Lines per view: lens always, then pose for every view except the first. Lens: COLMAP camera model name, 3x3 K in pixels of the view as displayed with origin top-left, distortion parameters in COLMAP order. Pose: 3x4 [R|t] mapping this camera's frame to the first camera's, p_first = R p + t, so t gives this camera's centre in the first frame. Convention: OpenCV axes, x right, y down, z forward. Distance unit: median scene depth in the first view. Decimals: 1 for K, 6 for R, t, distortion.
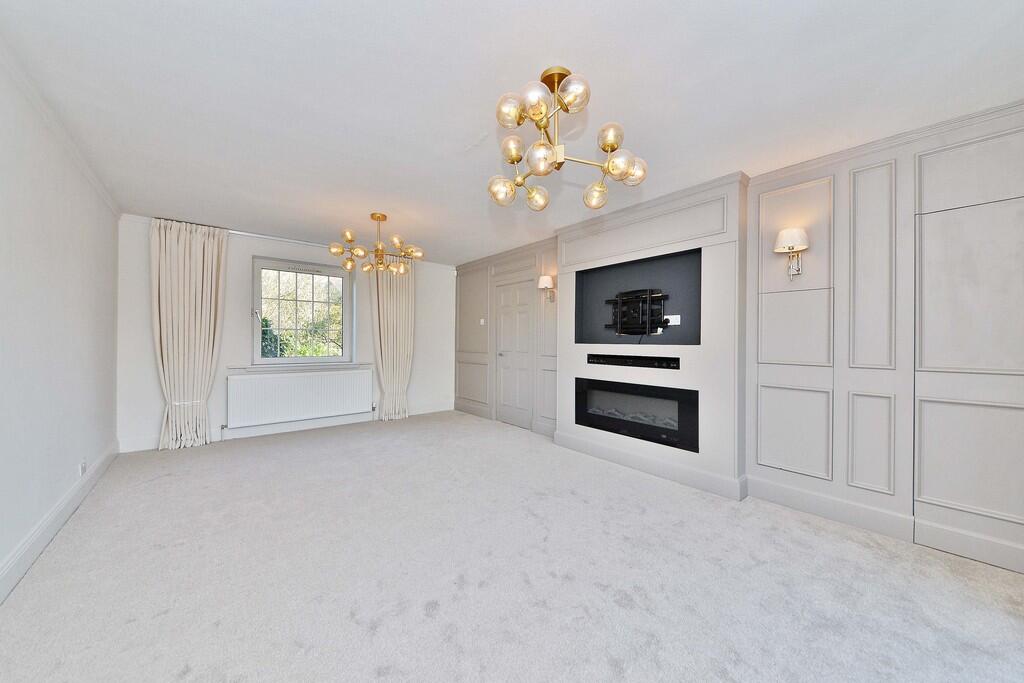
lens RADIAL K [[360.7, 0, 512.0], [0, 360.7, 341.5], [0, 0, 1]] dist [0.000022, -0.000056]
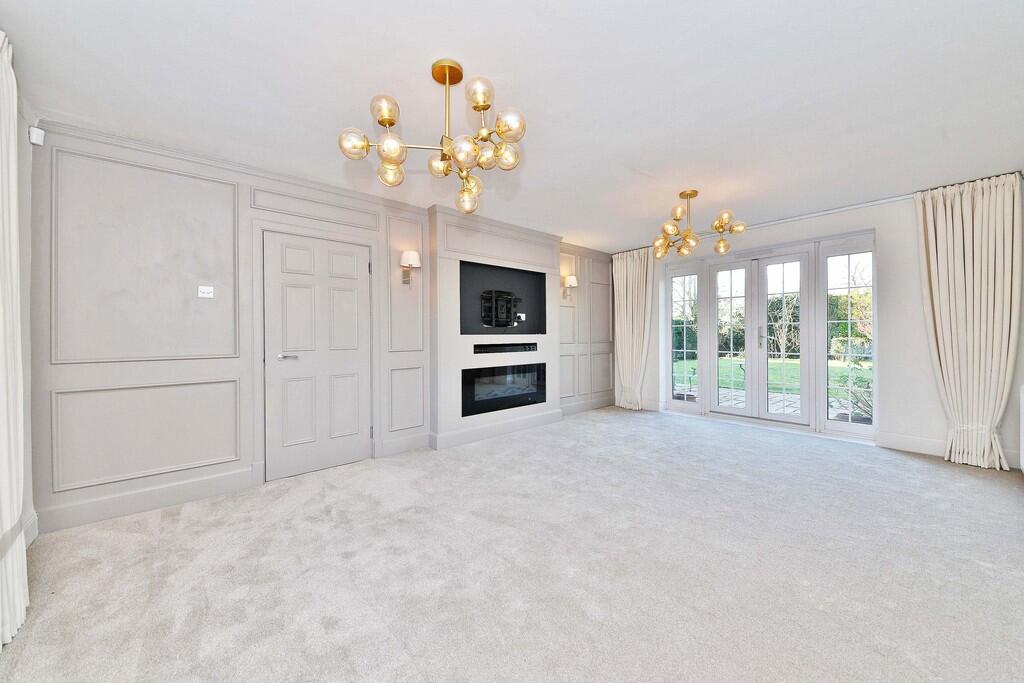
lens RADIAL K [[347.8, 0, 490.6], [0, 347.8, 336.2], [0, 0, 1]] dist [-0.000143, -0.000017]
pose [[0.032987, -0.011118, 0.999394, -0.887368], [0.008538, 0.999905, 0.010842, 0.000243], [-0.999419, 0.008175, 0.033079, 1.039948]]
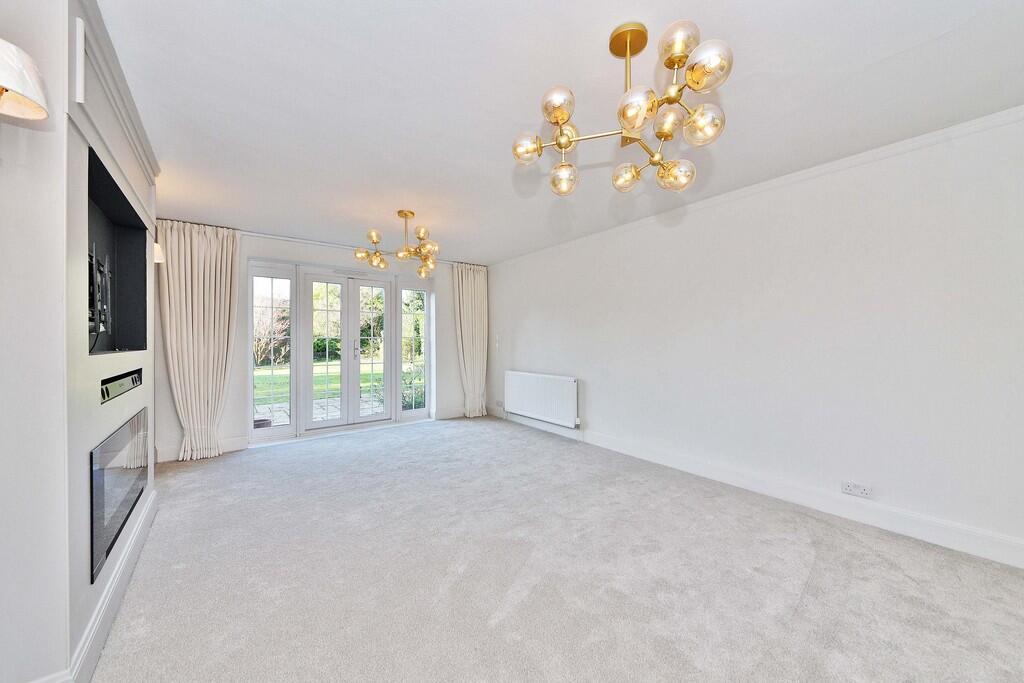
lens RADIAL K [[360.7, 0, 512.0], [0, 360.7, 341.5], [0, 0, 1]] dist [0.000022, -0.000056]
pose [[-0.999805, -0.001110, 0.019739, -0.264000], [-0.001152, 0.999997, -0.002113, -0.003465], [-0.019737, -0.002135, -0.999803, 1.554065]]
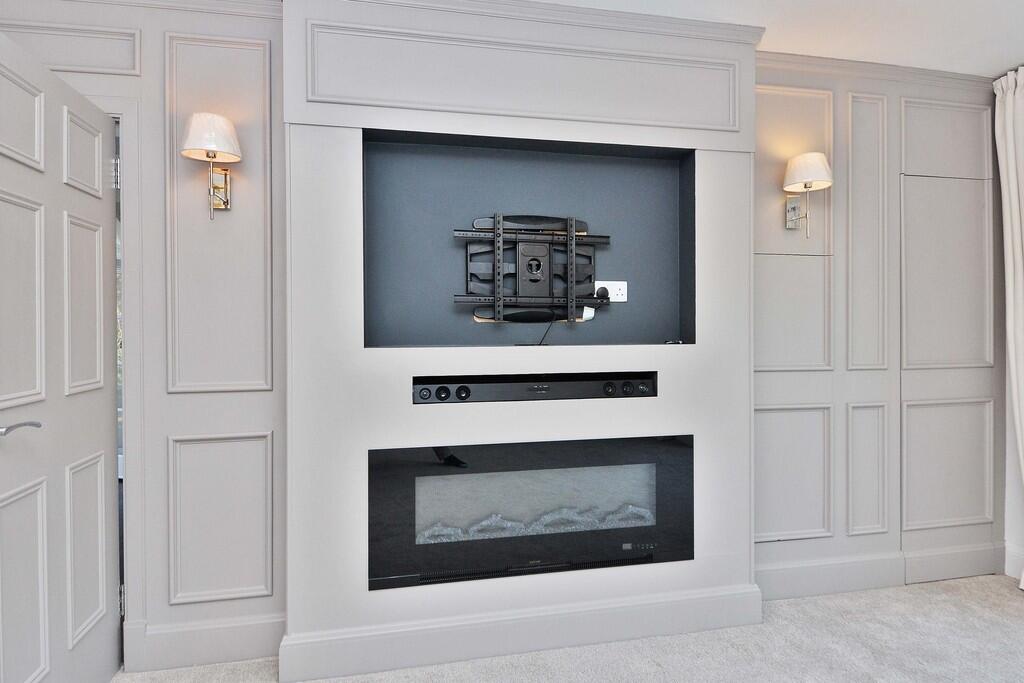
lens RADIAL K [[591.5, 0, 508.0], [0, 591.5, 334.4], [0, 0, 1]] dist [0.043427, -0.045146]
pose [[0.458081, -0.015190, 0.888781, -0.291140], [0.009968, 0.999879, 0.011951, -0.013793], [-0.888854, 0.003385, 0.458177, 0.742246]]
